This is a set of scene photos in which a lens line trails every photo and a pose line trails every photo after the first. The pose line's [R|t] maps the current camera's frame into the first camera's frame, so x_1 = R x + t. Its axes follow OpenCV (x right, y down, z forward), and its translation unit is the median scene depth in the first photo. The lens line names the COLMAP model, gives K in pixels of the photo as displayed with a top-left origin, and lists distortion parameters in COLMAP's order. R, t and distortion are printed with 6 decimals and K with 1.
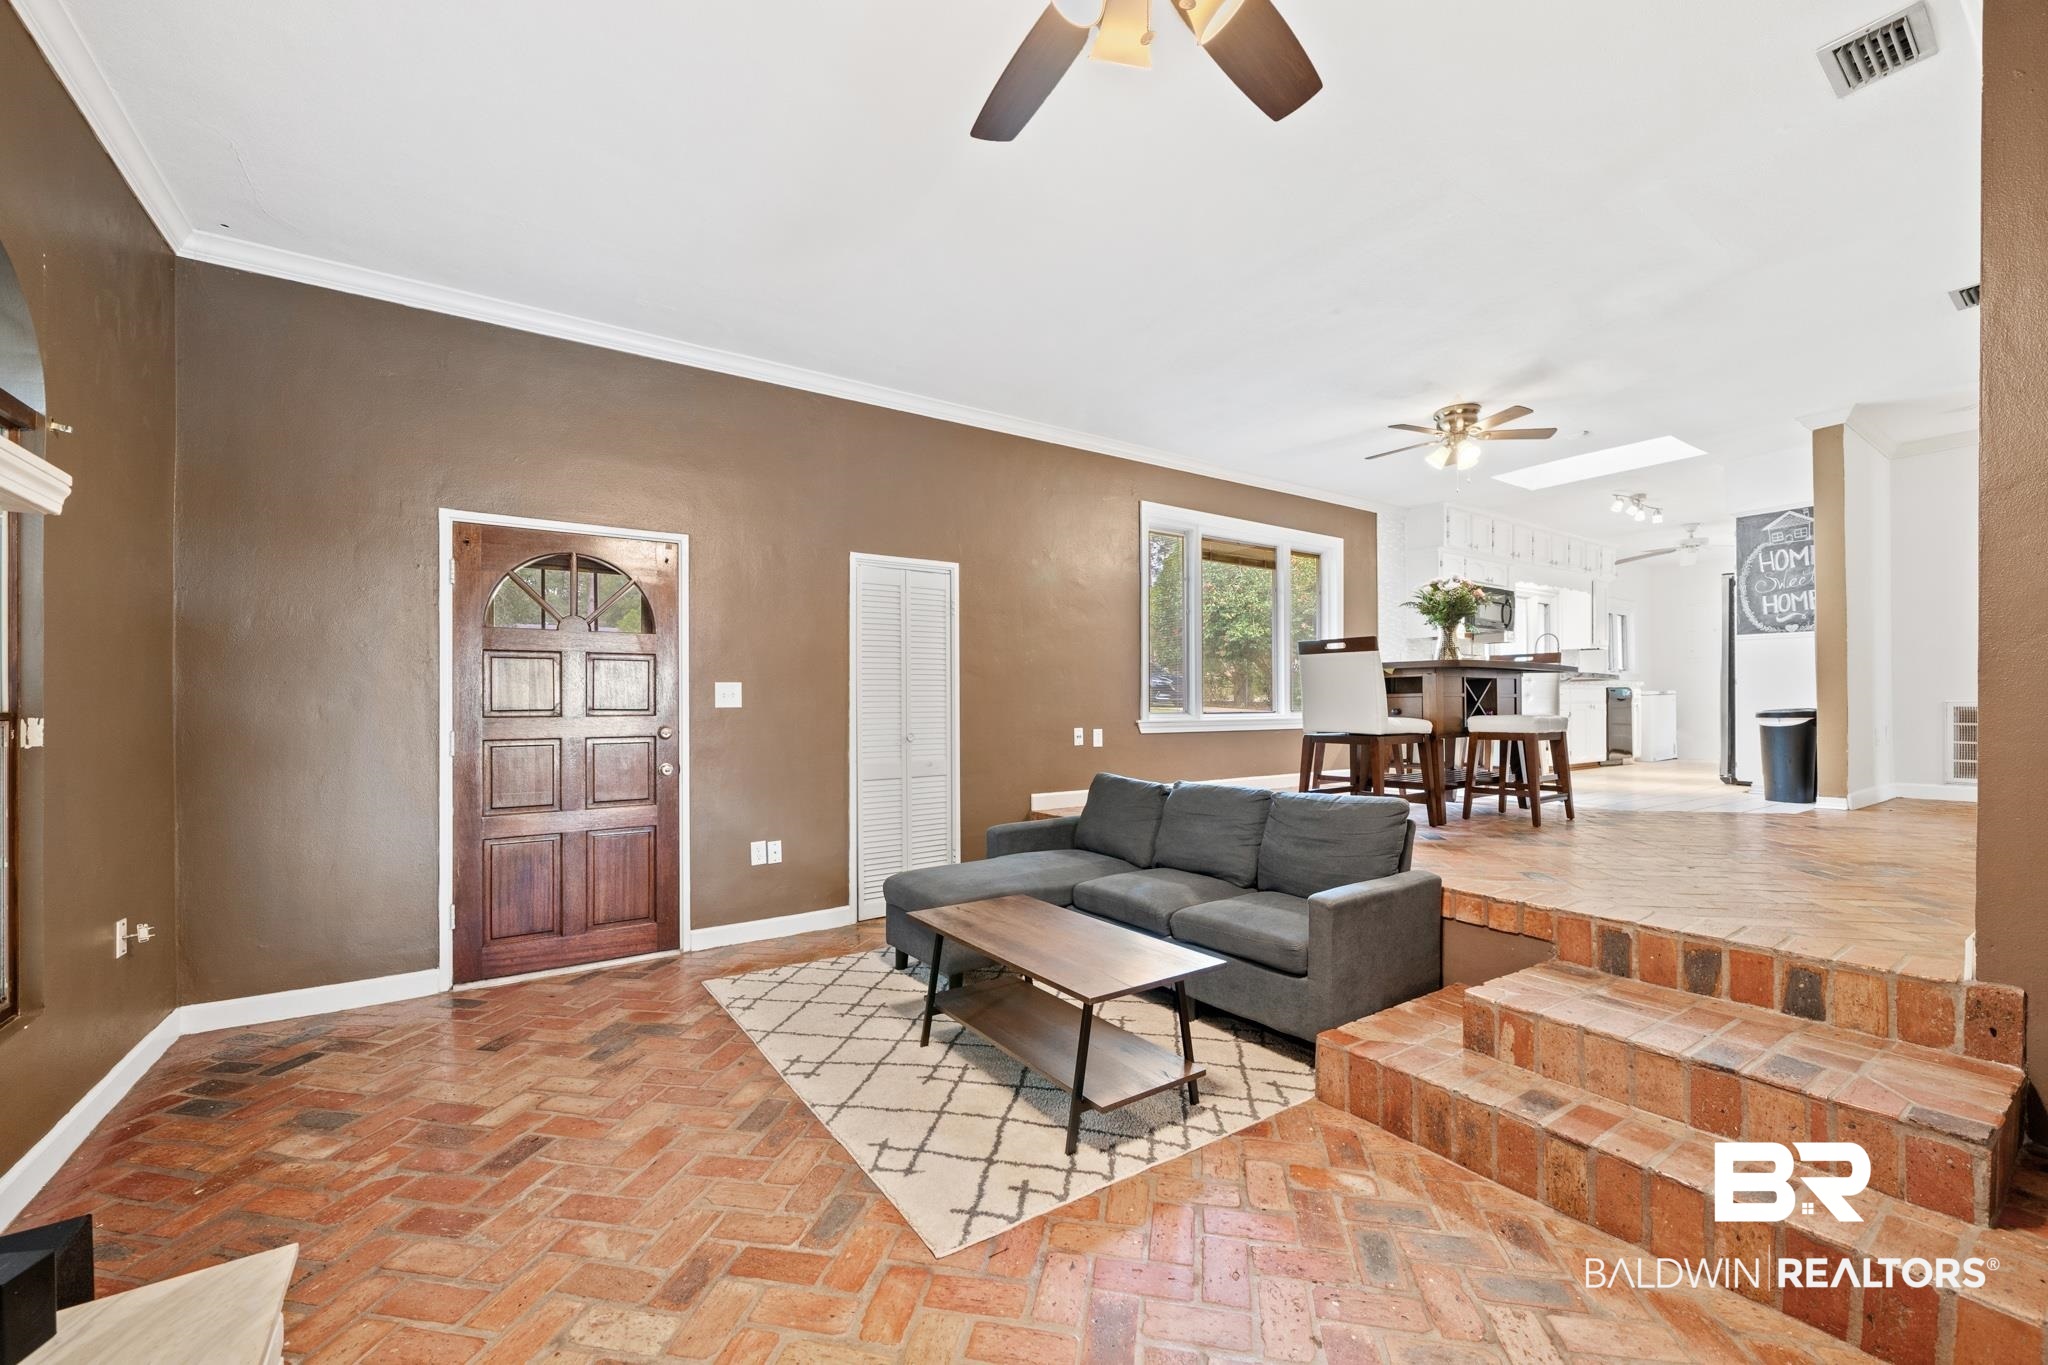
lens RADIAL K [[806.2, 0, 1019.2], [0, 806.2, 698.2], [0, 0, 1]] dist [-0.002035, 0.000255]
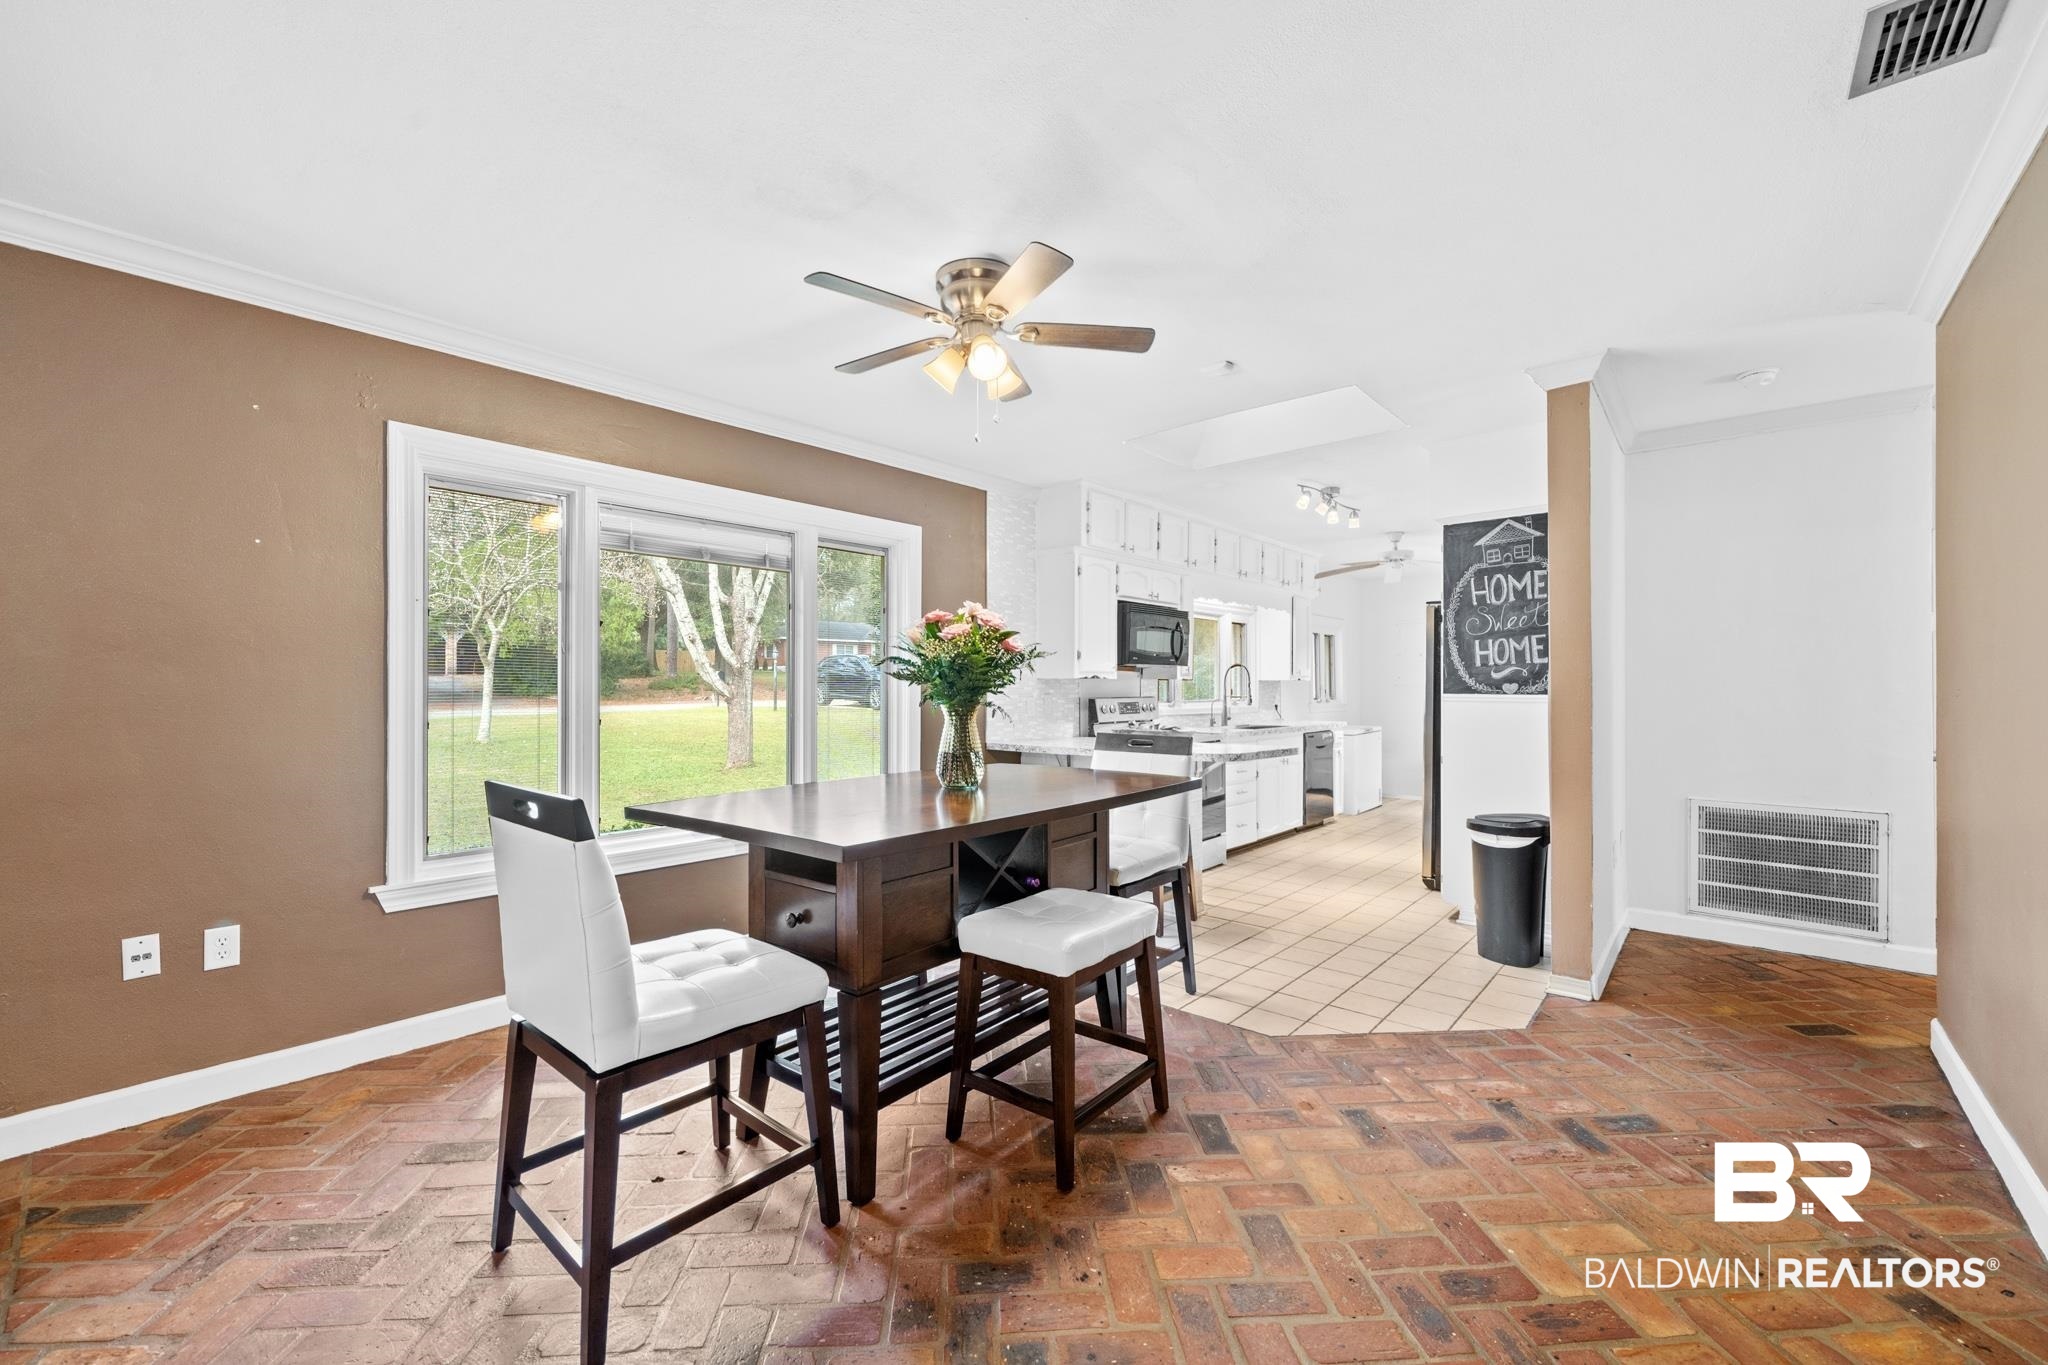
lens RADIAL K [[806.2, 0, 1030.1], [0, 806.2, 684.0], [0, 0, 1]] dist [-0.002035, 0.000255]
pose [[0.966498, 0.003763, 0.256647, 0.376622], [-0.004380, 0.999989, 0.001829, -0.088999], [-0.256637, -0.002892, 0.966503, 0.429205]]
